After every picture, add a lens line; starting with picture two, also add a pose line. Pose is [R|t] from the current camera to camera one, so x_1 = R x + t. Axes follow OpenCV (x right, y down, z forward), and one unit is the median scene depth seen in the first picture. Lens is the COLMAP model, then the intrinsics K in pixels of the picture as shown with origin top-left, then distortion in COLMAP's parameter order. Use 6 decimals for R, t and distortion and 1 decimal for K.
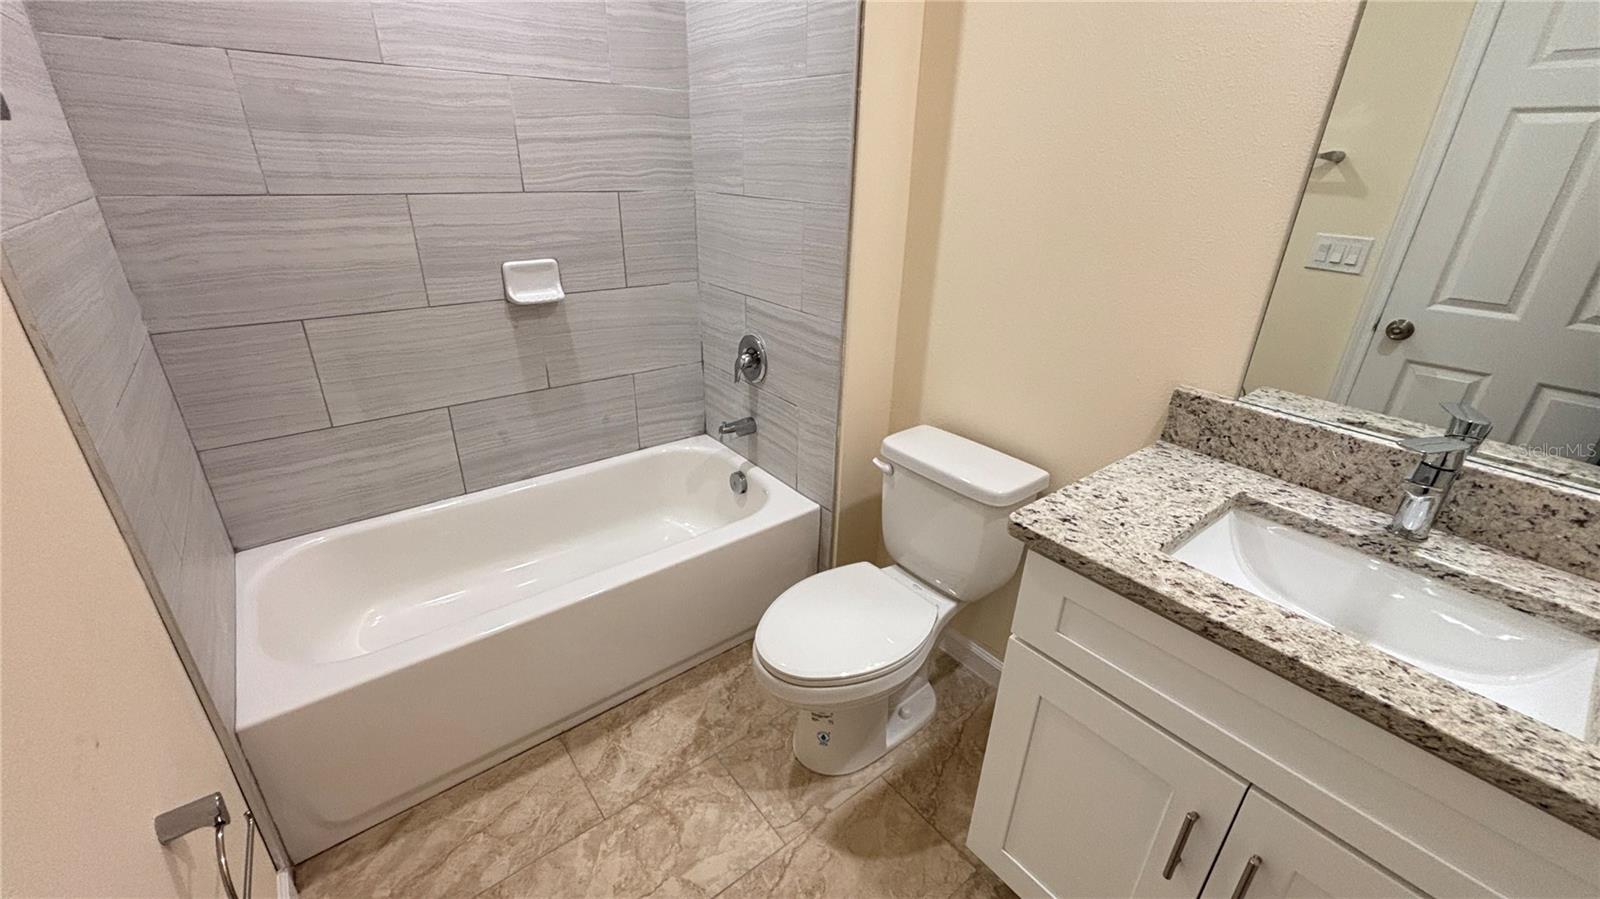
lens RADIAL K [[650.5, 0, 801.8], [0, 650.5, 447.8], [0, 0, 1]] dist [0.008253, -0.000114]
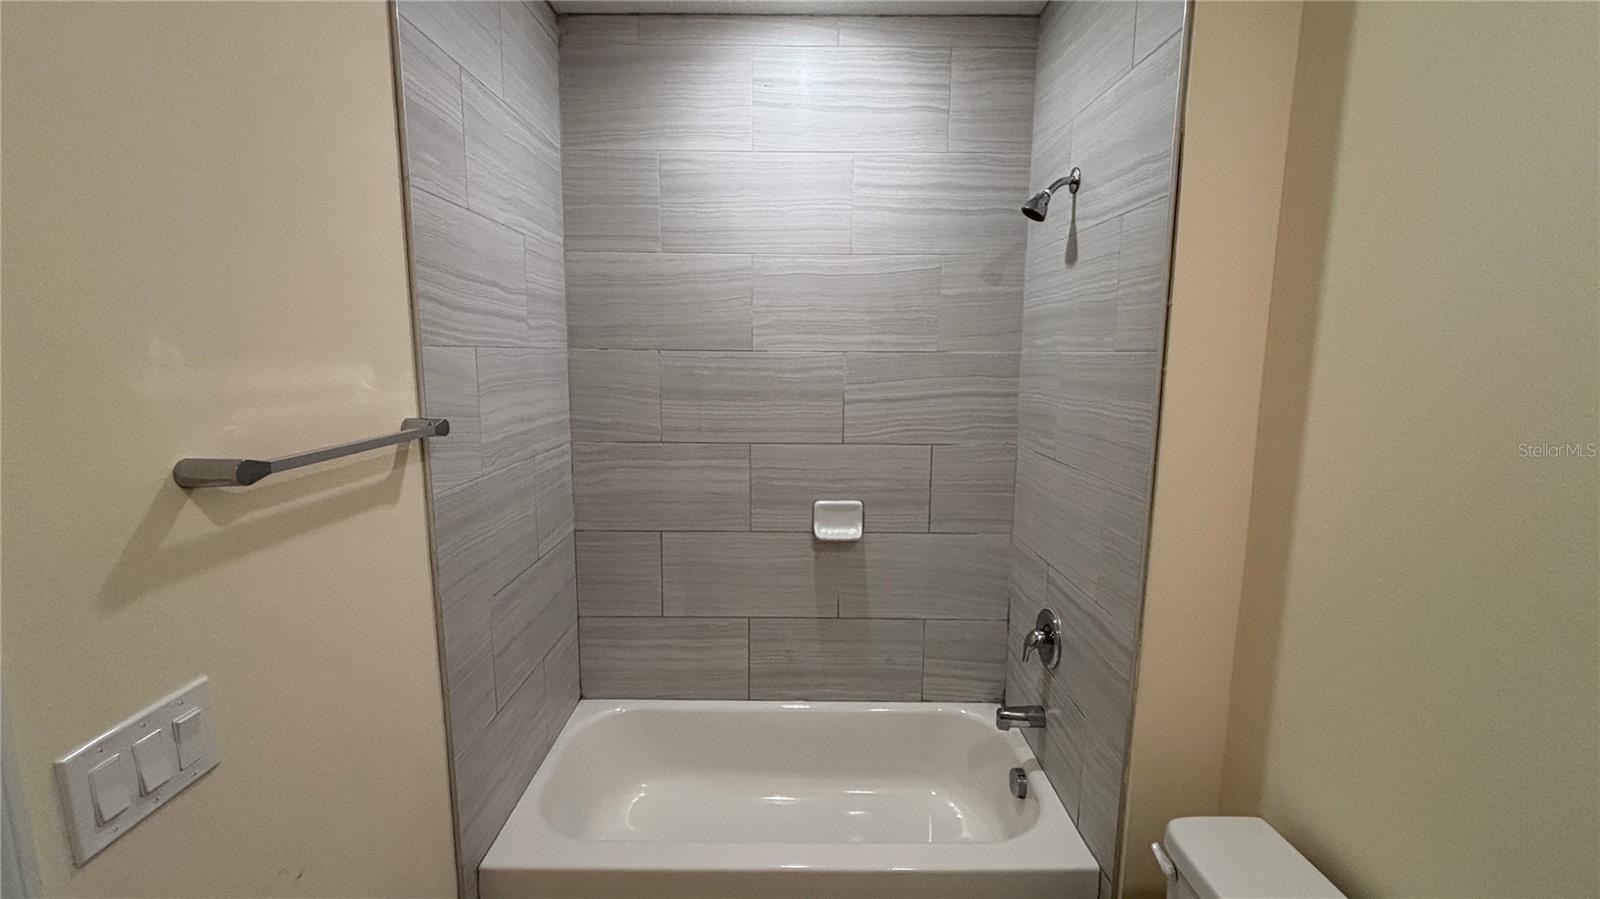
lens RADIAL K [[650.5, 0, 798.0], [0, 650.5, 447.5], [0, 0, 1]] dist [0.008253, -0.000114]
pose [[0.785468, 0.074334, -0.614422, 0.196854], [-0.244037, 0.949525, -0.197098, -0.145255], [0.568758, 0.304756, 0.763962, 0.105969]]
